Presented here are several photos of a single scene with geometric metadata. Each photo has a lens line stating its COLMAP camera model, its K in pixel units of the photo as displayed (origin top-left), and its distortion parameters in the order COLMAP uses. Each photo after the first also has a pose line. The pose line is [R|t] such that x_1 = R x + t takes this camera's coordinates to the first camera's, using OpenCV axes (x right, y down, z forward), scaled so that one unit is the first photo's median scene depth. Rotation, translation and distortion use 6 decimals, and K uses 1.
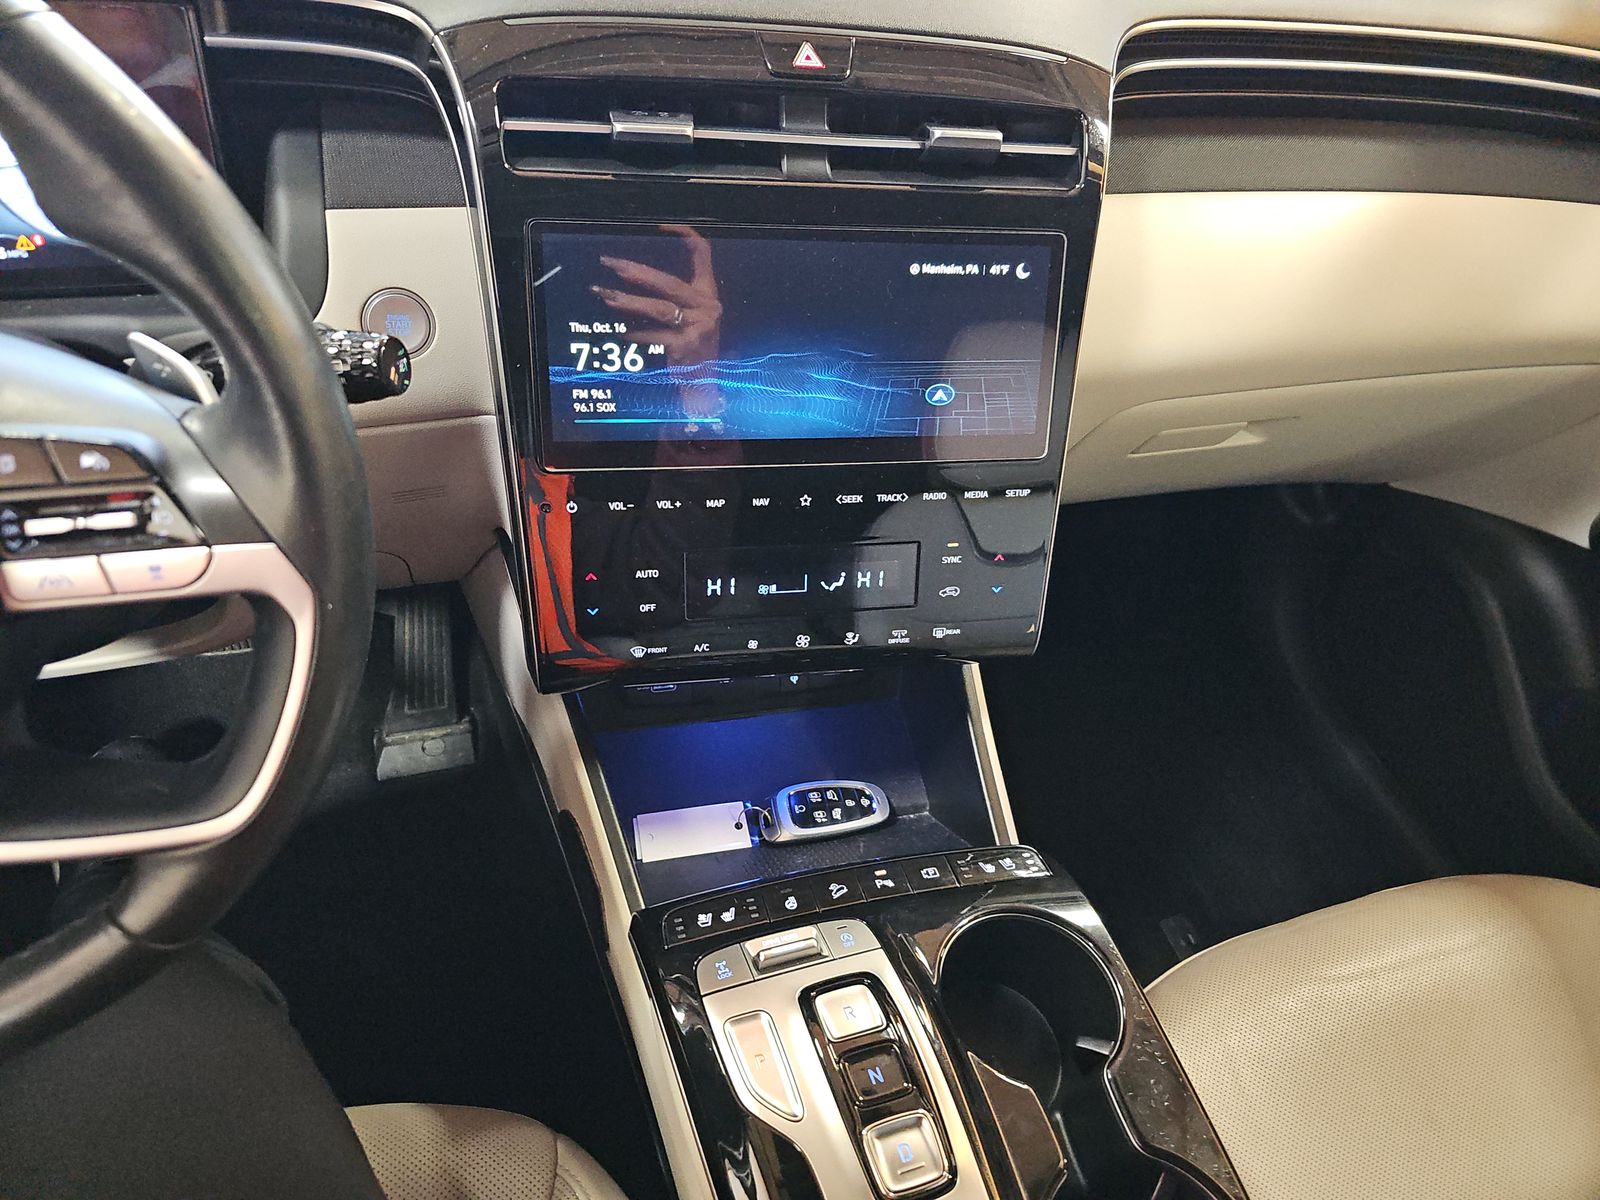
lens RADIAL K [[1123.0, 0, 806.2], [0, 1123.0, 608.2], [0, 0, 1]] dist [0.034128, -0.022772]
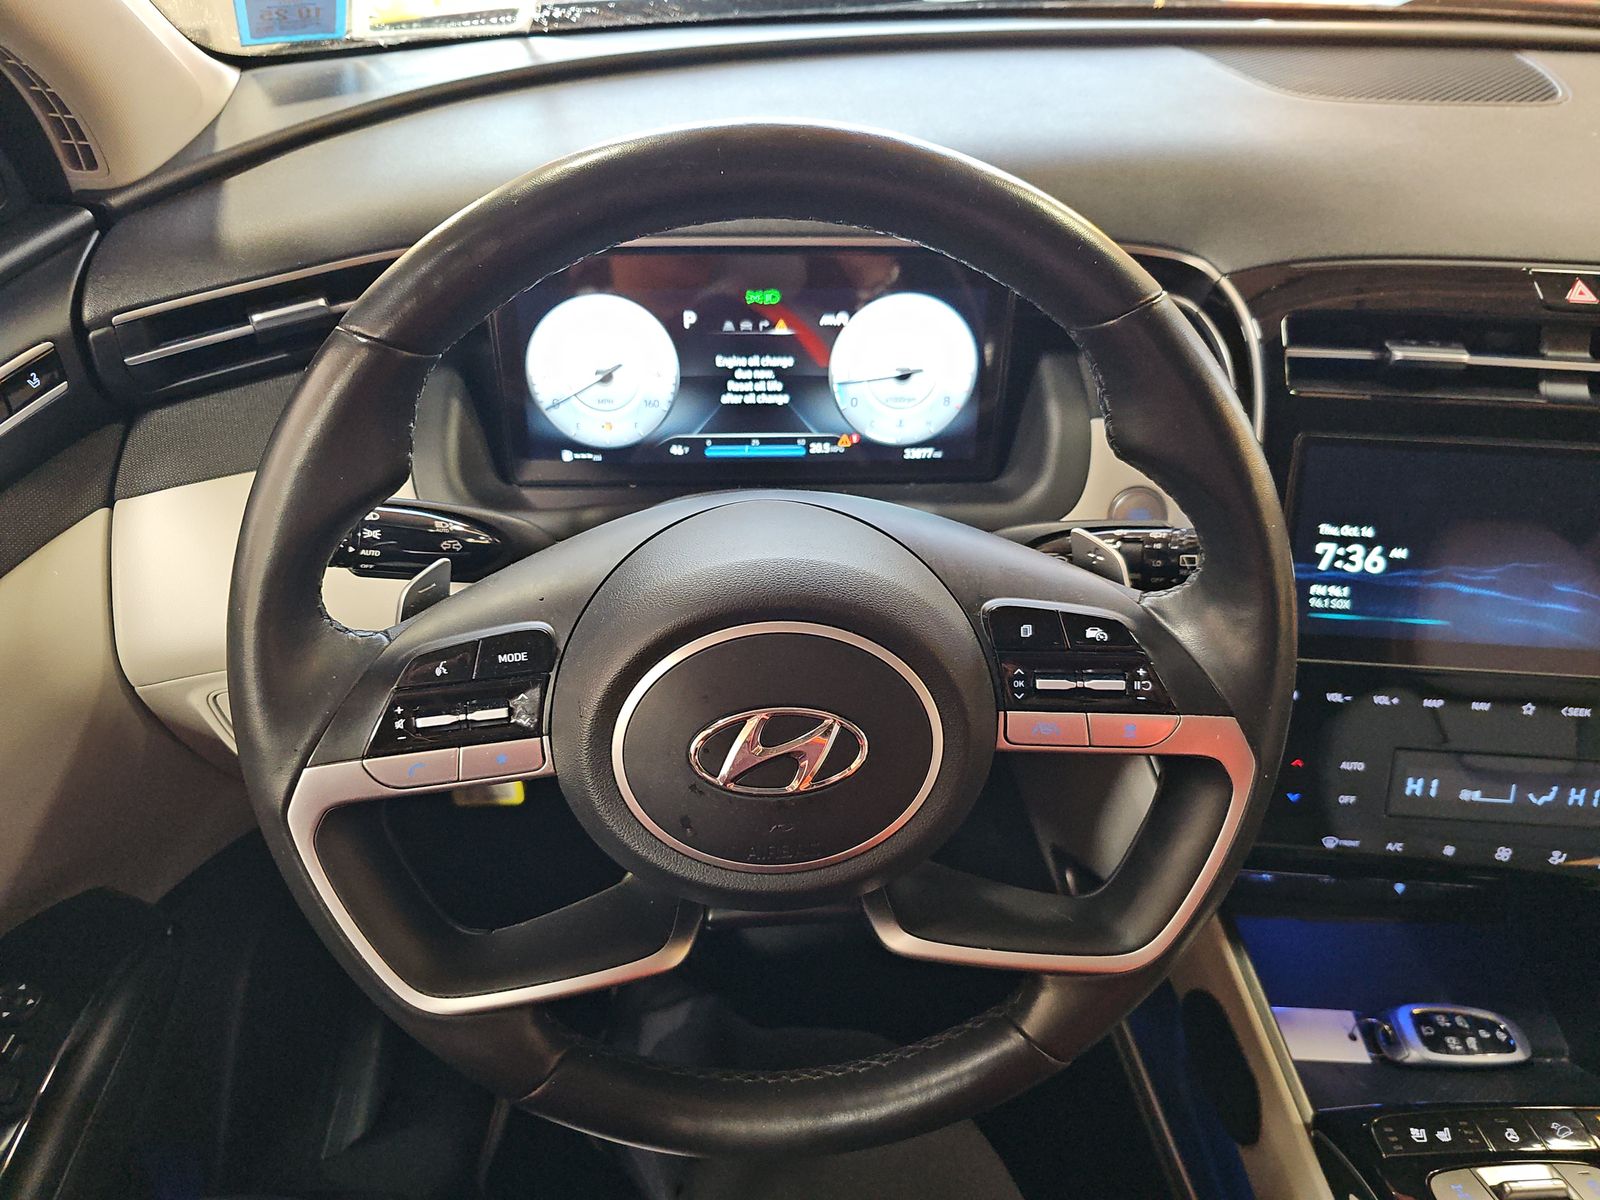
lens RADIAL K [[1123.0, 0, 806.2], [0, 1123.0, 608.2], [0, 0, 1]] dist [0.034128, -0.022772]
pose [[0.962955, 0.072677, -0.259685, -0.386598], [-0.113286, 0.982925, -0.144996, 0.035824], [0.244713, 0.169043, 0.954746, -0.133628]]
